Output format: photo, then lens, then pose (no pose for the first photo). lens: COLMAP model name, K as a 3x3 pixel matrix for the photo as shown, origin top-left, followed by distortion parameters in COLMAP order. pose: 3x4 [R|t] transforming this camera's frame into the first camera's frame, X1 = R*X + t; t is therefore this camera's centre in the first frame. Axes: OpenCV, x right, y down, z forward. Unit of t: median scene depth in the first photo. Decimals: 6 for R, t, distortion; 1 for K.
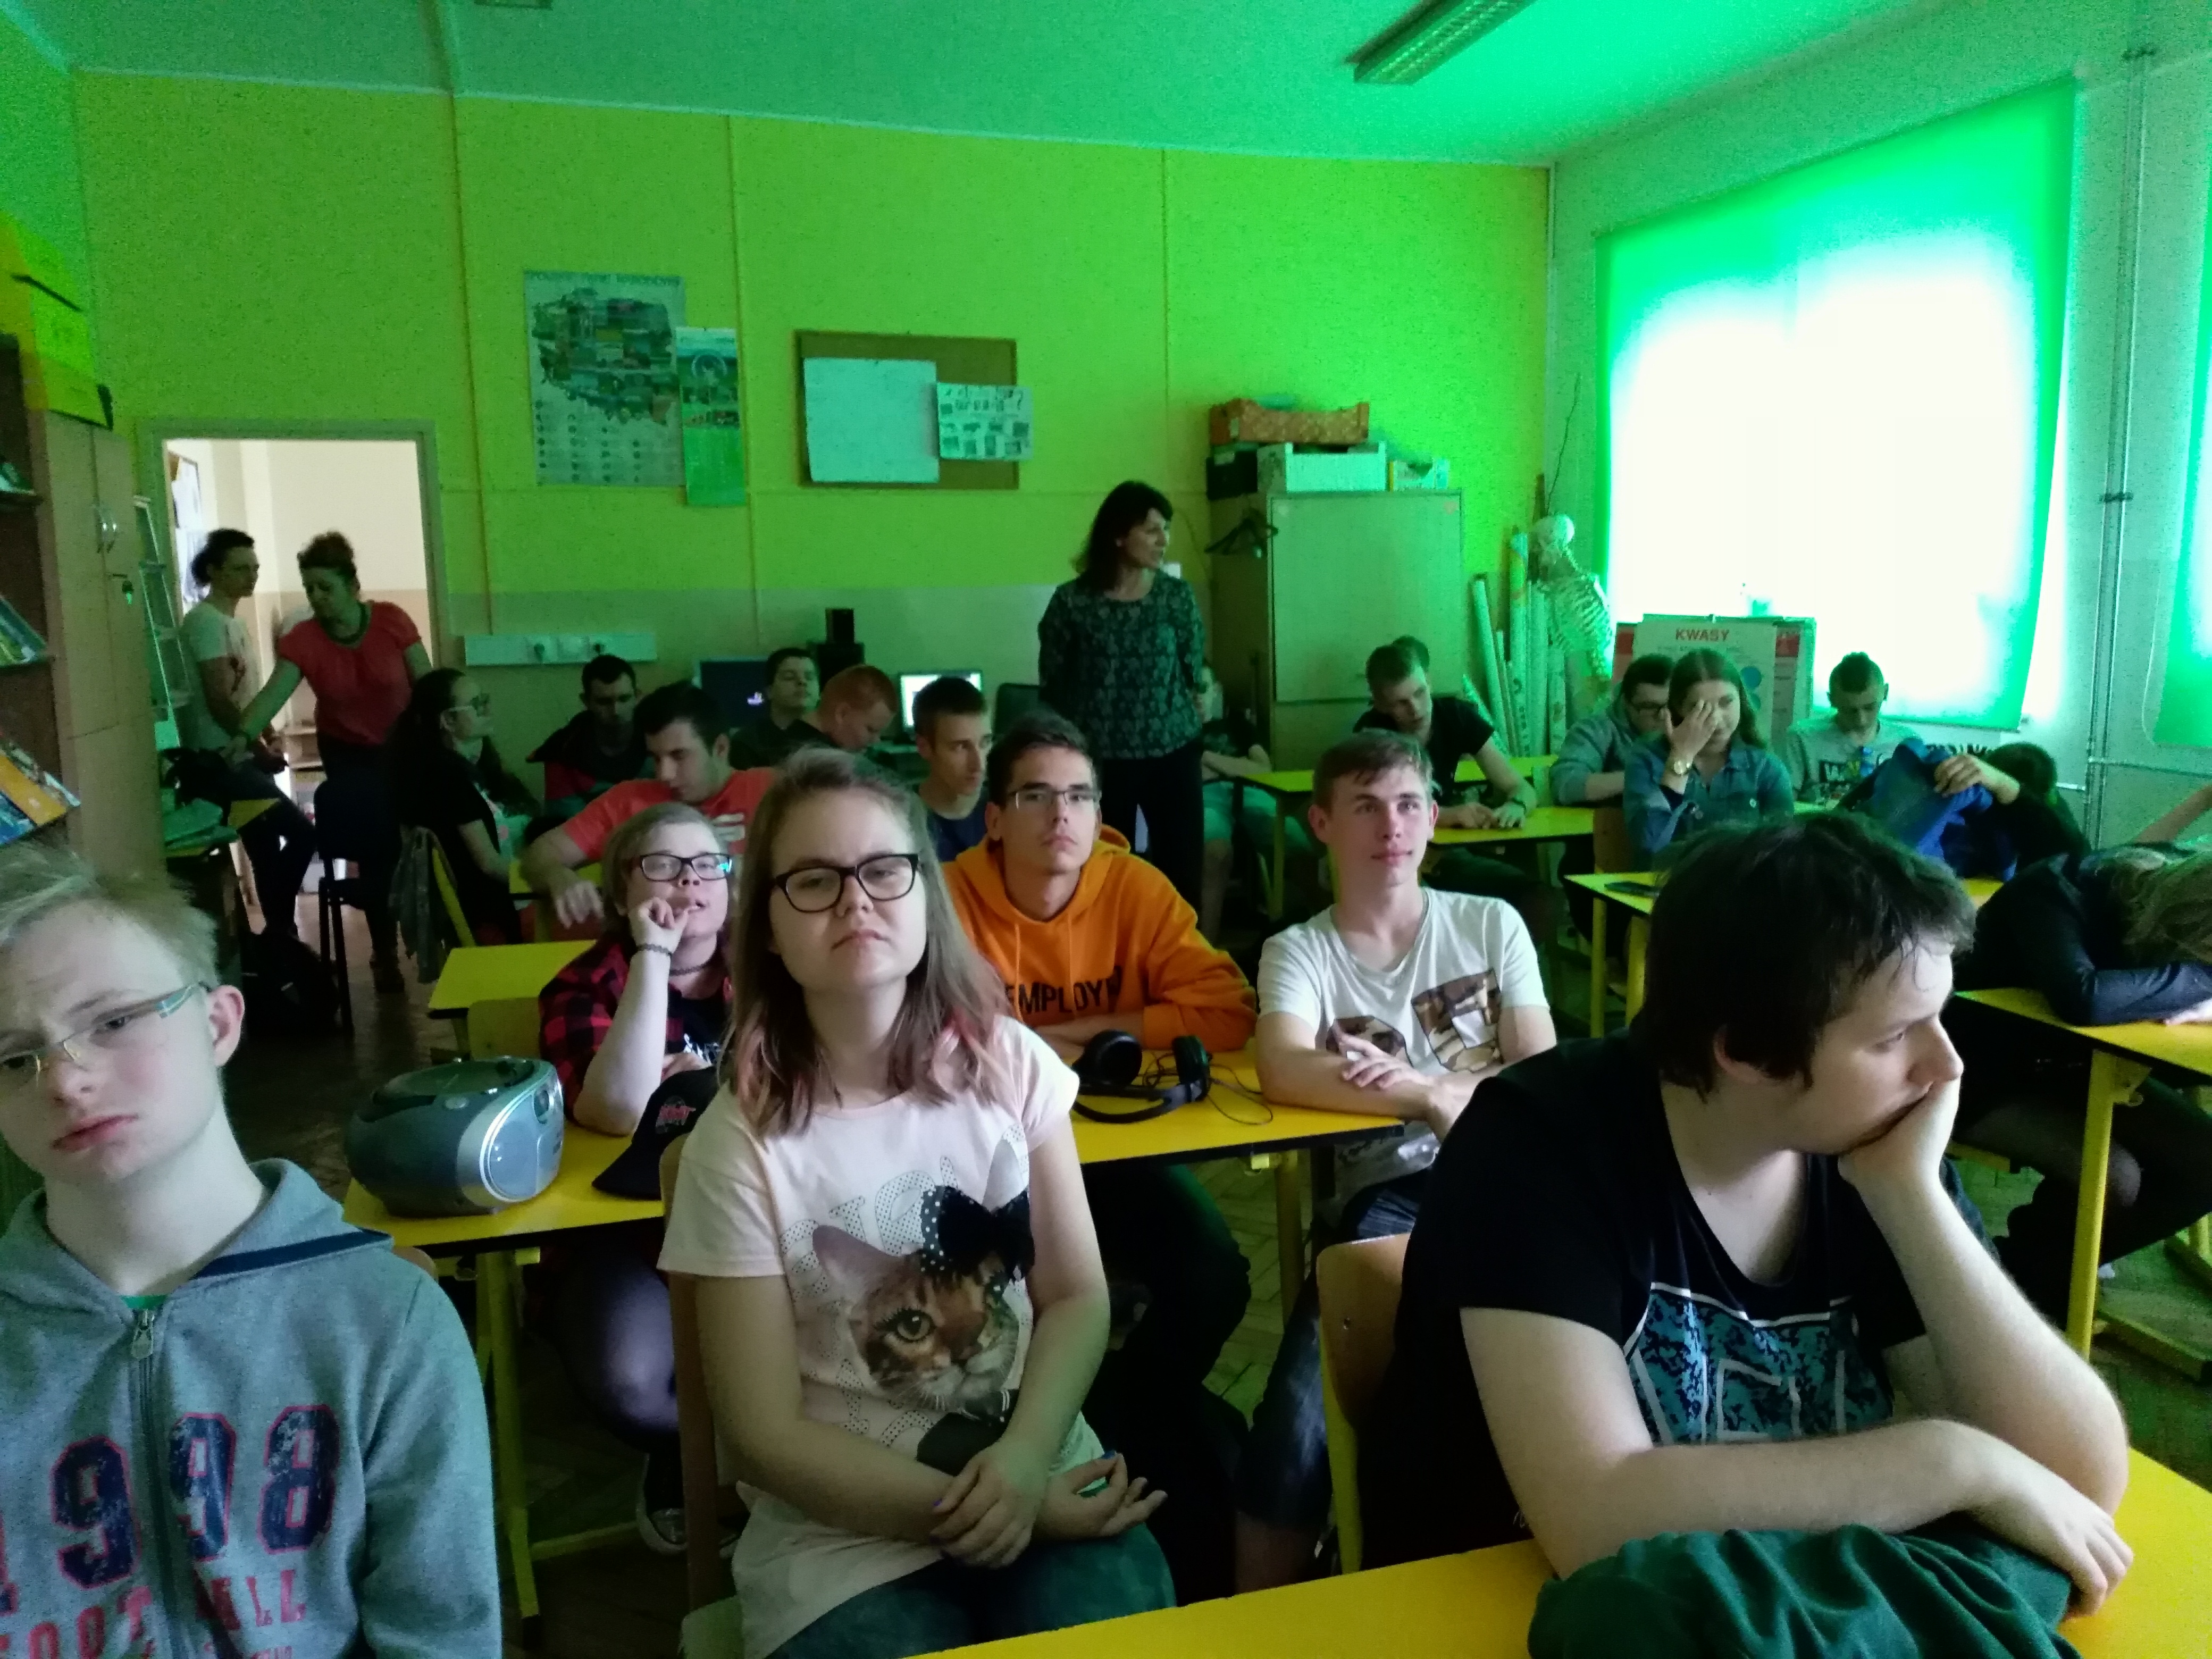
lens RADIAL K [[1666.8, 0, 1112.5], [0, 1666.8, 826.1], [0, 0, 1]] dist [0.013512, -0.026250]
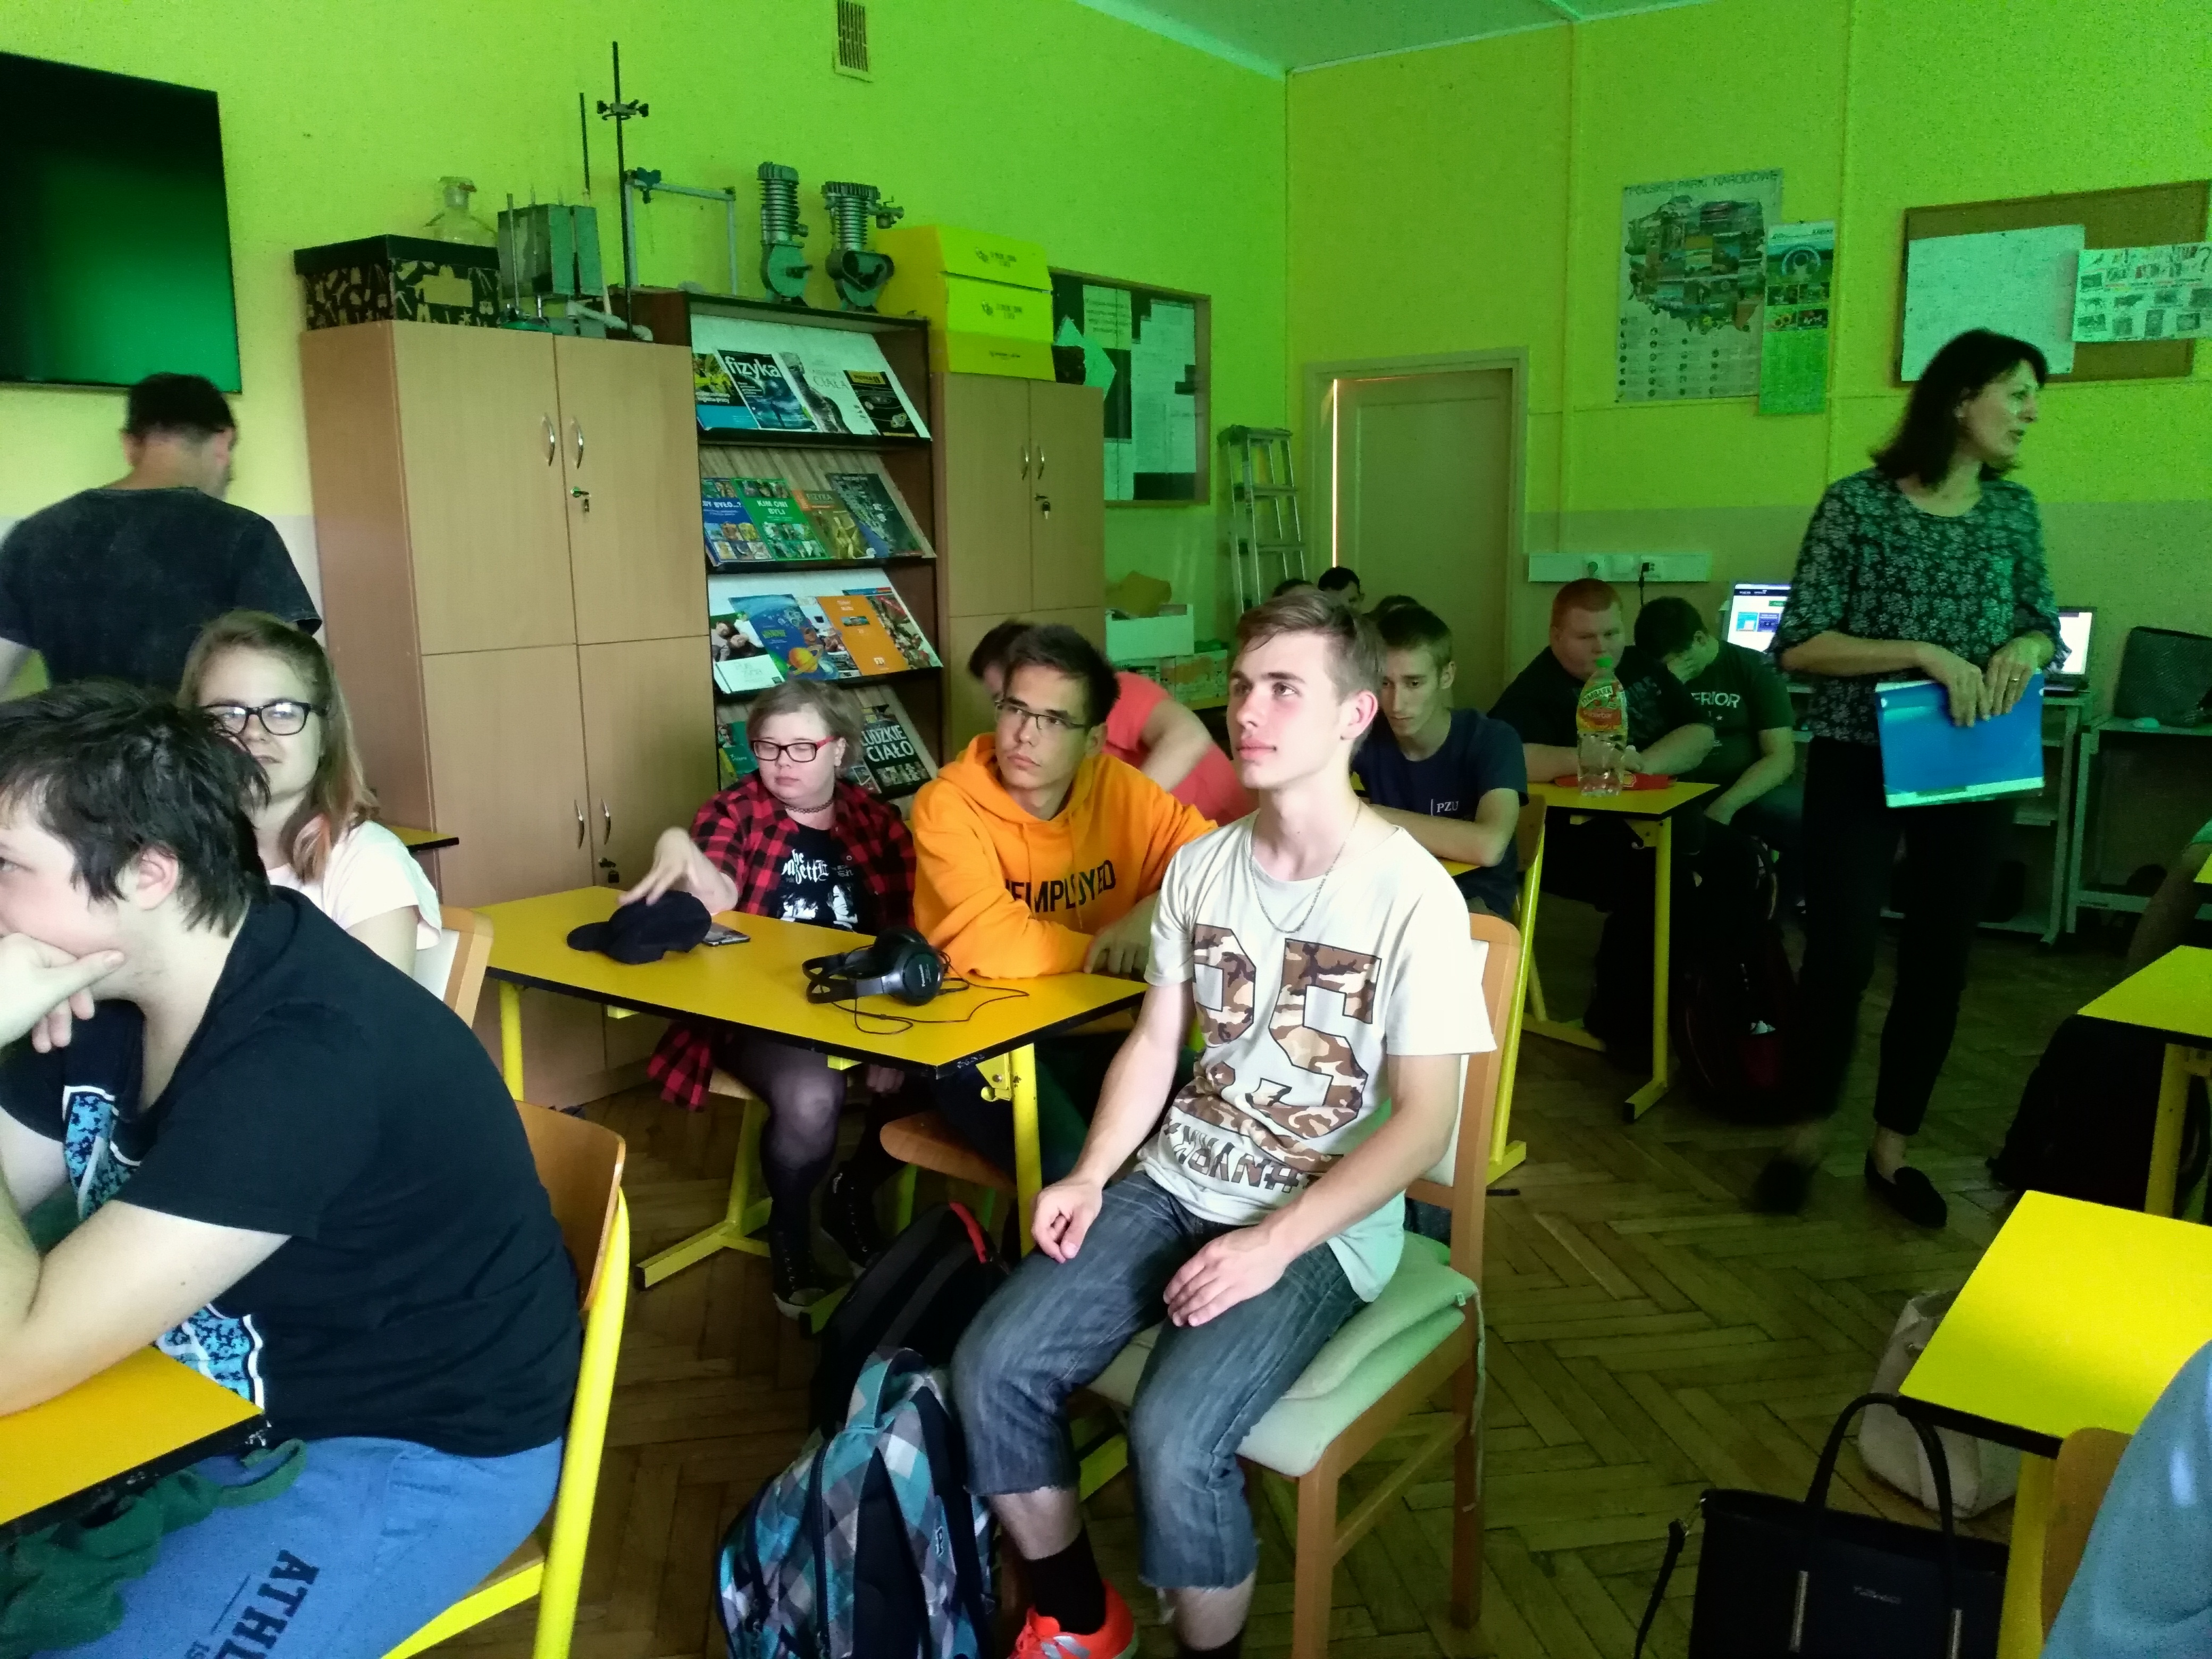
lens RADIAL K [[1666.8, 0, 1112.5], [0, 1666.8, 826.1], [0, 0, 1]] dist [0.013512, -0.026250]
pose [[0.628038, 0.142436, -0.765036, 0.272043], [-0.105709, 0.989609, 0.097469, -0.016862], [0.770969, 0.019657, 0.636569, 0.126404]]
